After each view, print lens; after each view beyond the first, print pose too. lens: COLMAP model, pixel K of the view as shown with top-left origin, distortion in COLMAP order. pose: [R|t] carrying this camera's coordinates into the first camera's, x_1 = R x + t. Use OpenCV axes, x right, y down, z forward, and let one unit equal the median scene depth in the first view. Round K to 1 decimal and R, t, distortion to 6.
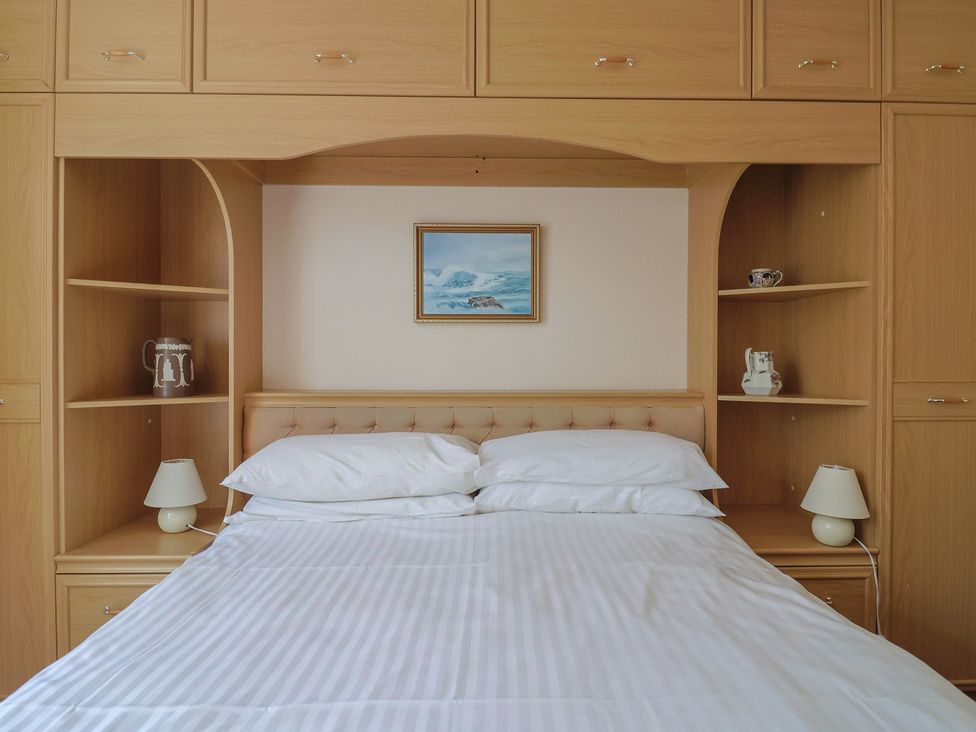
lens RADIAL K [[576.9, 0, 483.3], [0, 576.9, 364.1], [0, 0, 1]] dist [0.004749, -0.012070]
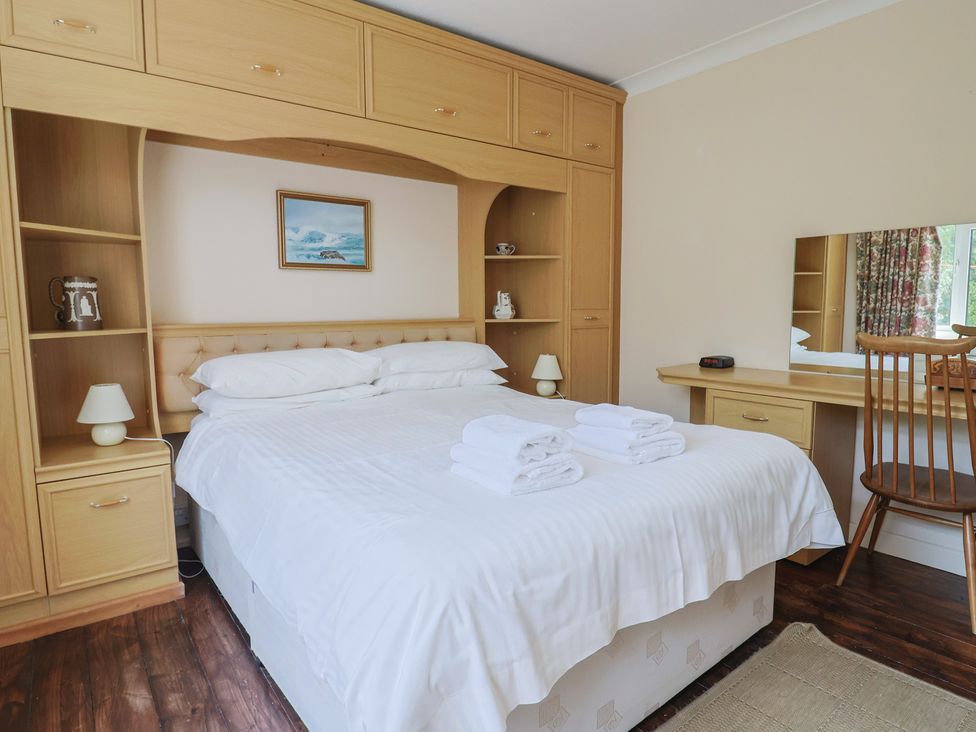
lens RADIAL K [[576.9, 0, 491.1], [0, 576.9, 365.7], [0, 0, 1]] dist [0.004749, -0.012070]
pose [[0.812817, -0.065772, 0.578795, -0.545560], [0.008456, 0.994833, 0.101175, 0.018574], [-0.582458, -0.077342, 0.809173, -0.365413]]
